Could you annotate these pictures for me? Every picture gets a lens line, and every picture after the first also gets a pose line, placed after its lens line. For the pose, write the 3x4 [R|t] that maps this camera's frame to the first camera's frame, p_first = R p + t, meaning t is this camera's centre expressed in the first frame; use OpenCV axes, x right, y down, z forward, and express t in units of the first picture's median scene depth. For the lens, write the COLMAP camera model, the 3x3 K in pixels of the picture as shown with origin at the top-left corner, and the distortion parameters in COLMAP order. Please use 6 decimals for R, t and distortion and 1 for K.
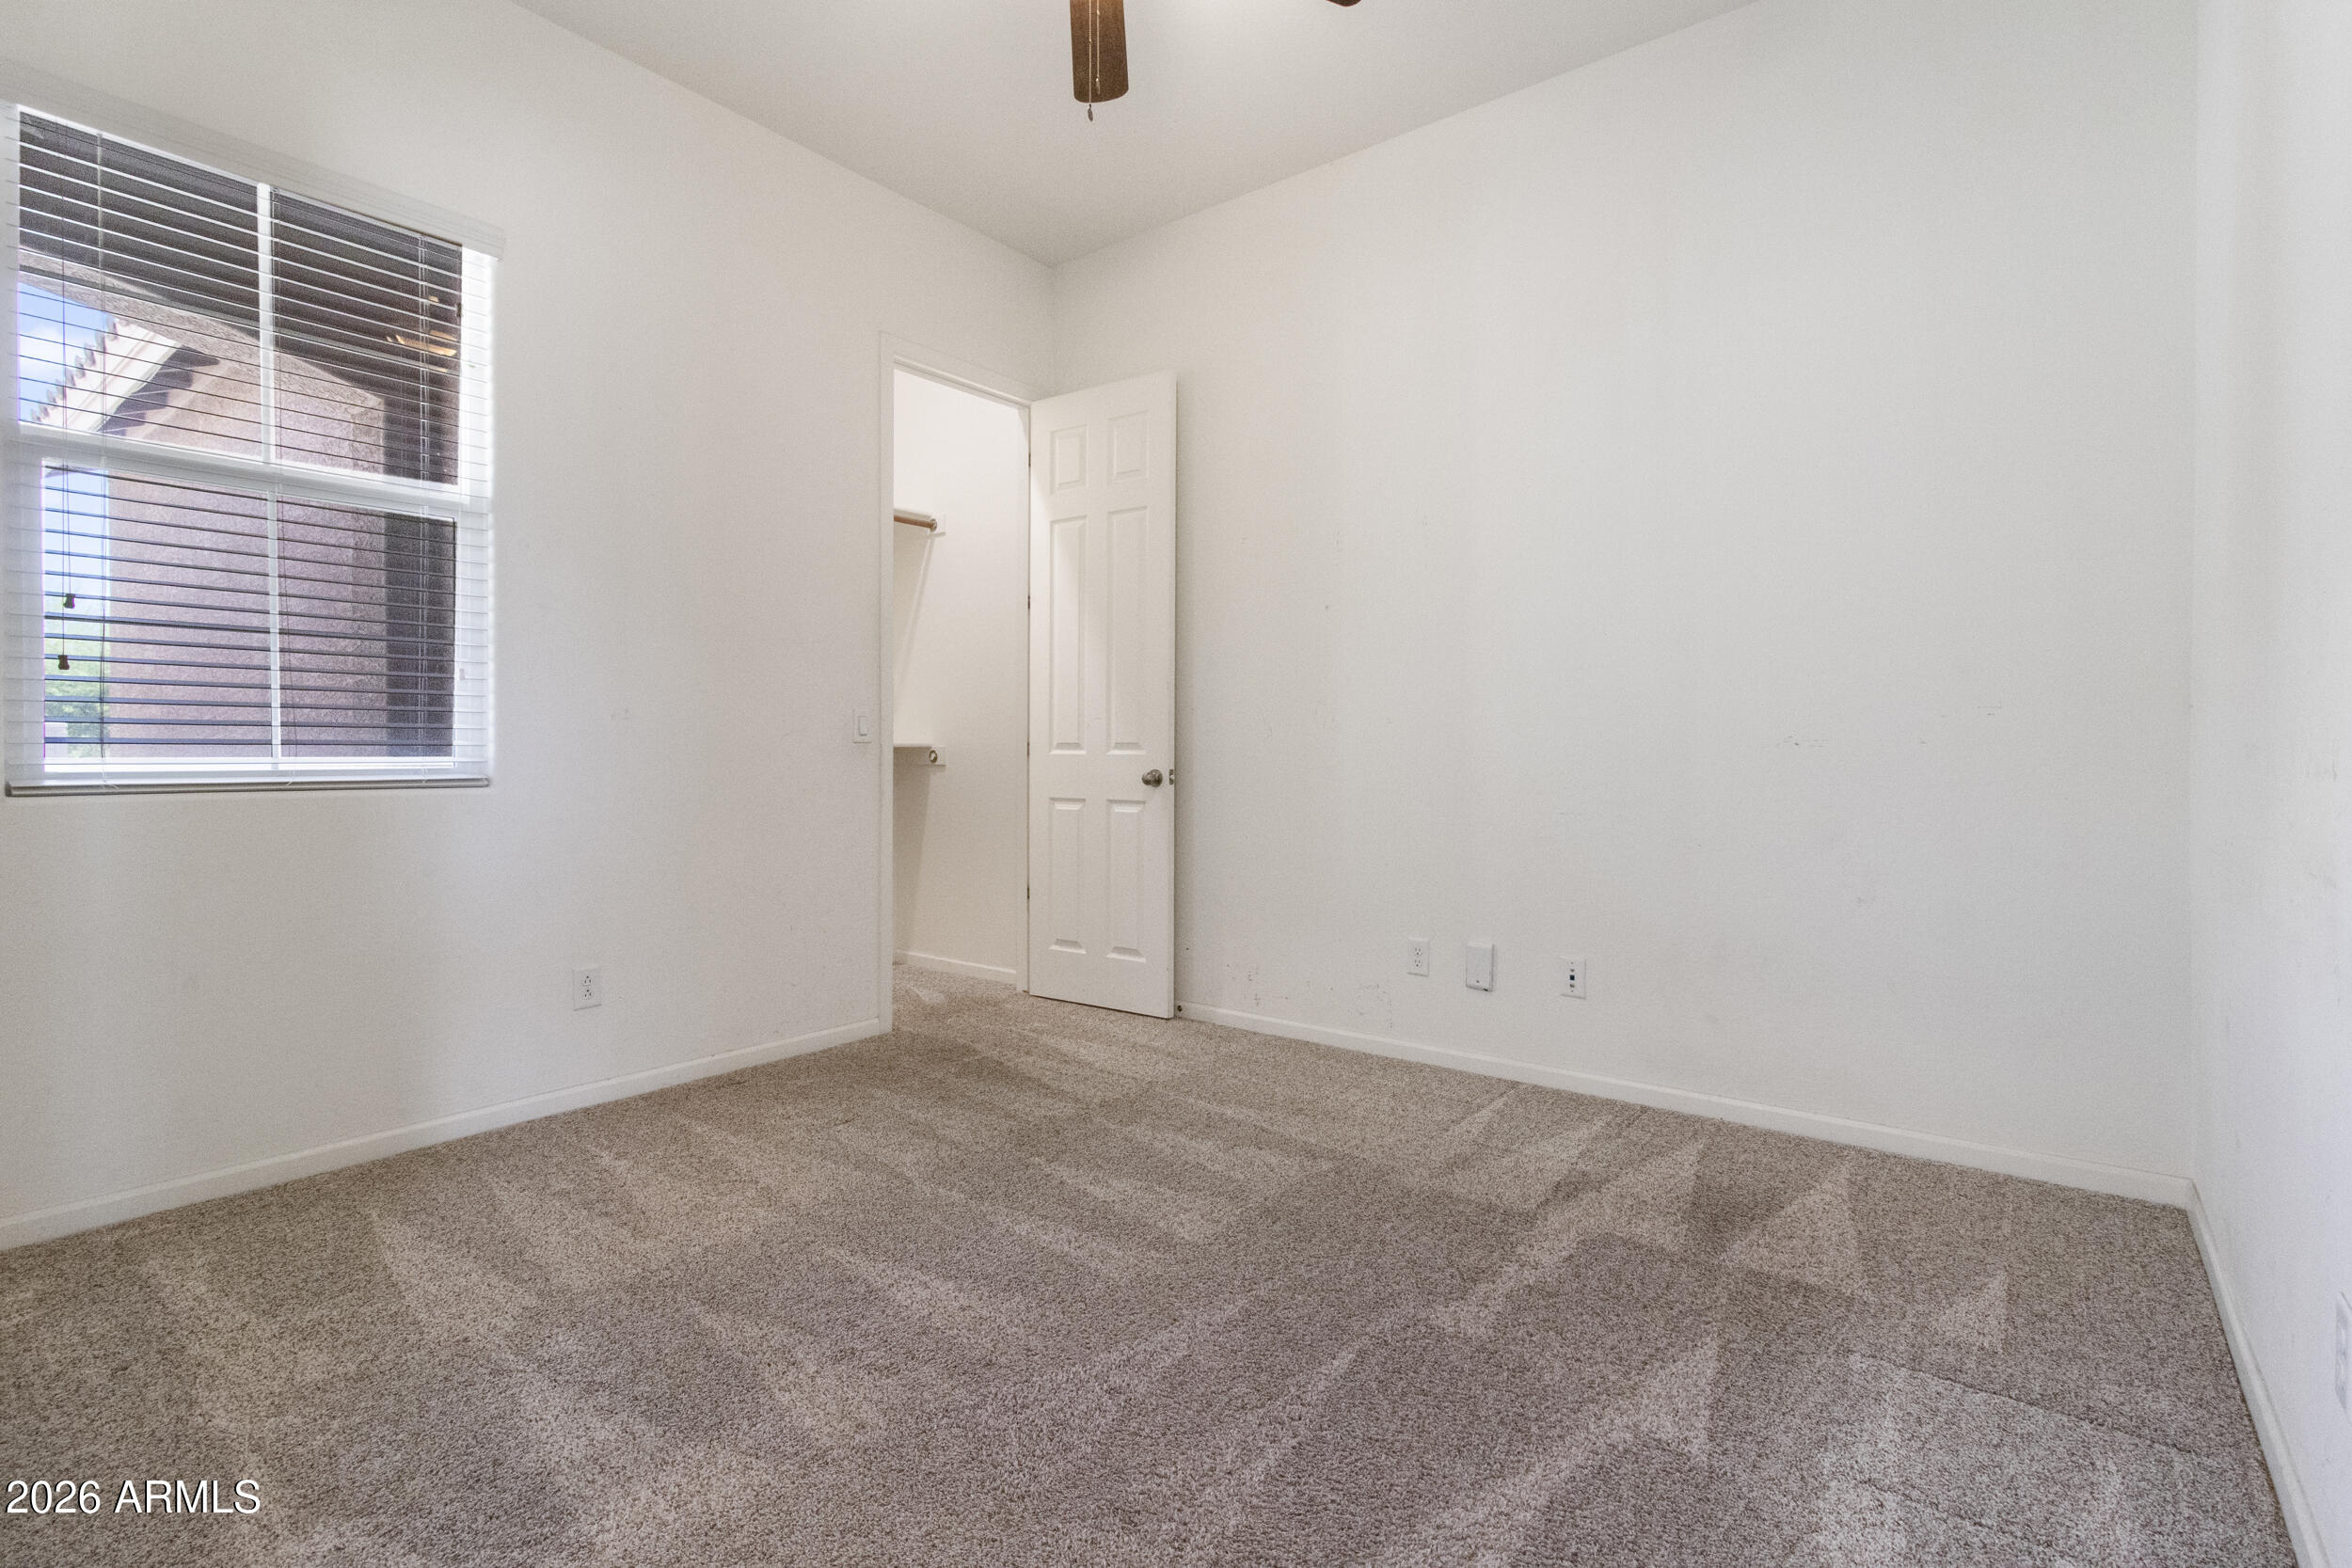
lens RADIAL K [[1089.8, 0, 1177.4], [0, 1089.8, 774.1], [0, 0, 1]] dist [0.001364, 0.001234]
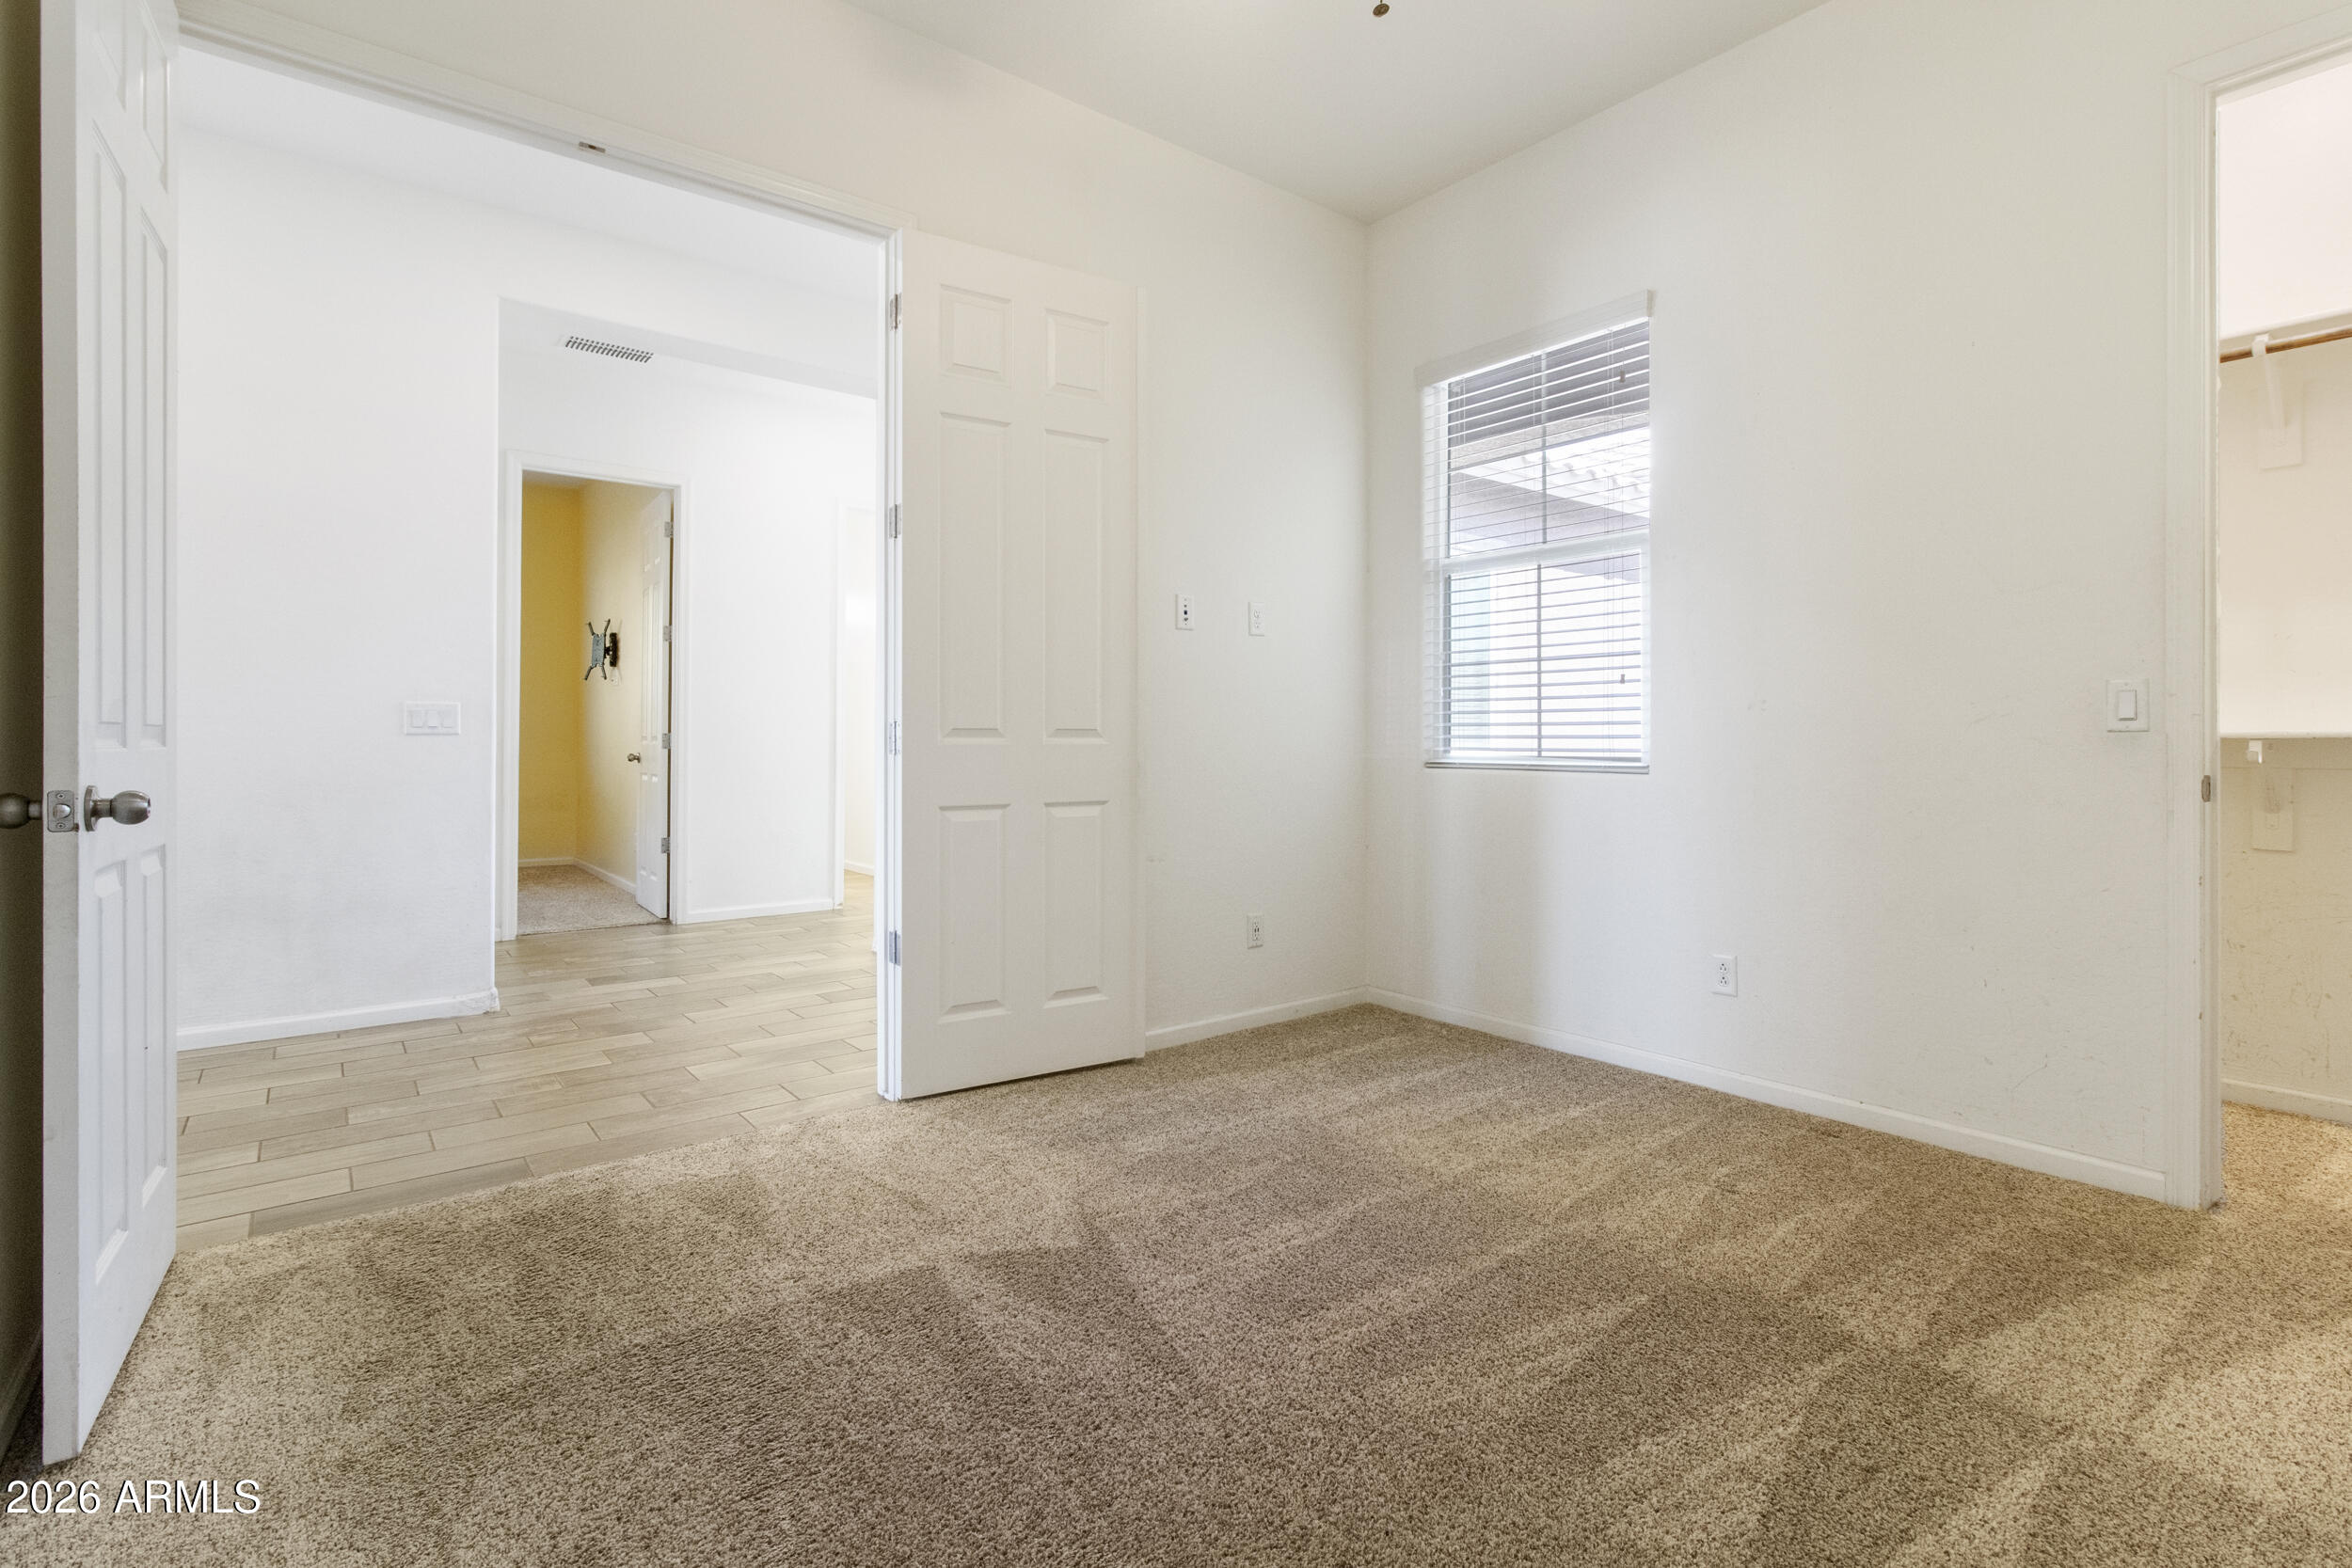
lens RADIAL K [[1089.8, 0, 1187.1], [0, 1089.8, 742.6], [0, 0, 1]] dist [0.001364, 0.001234]
pose [[-0.227068, -0.002965, -0.973874, 0.593362], [-0.024586, 0.999694, 0.002689, -0.008886], [0.973568, 0.024555, -0.227072, 0.793486]]
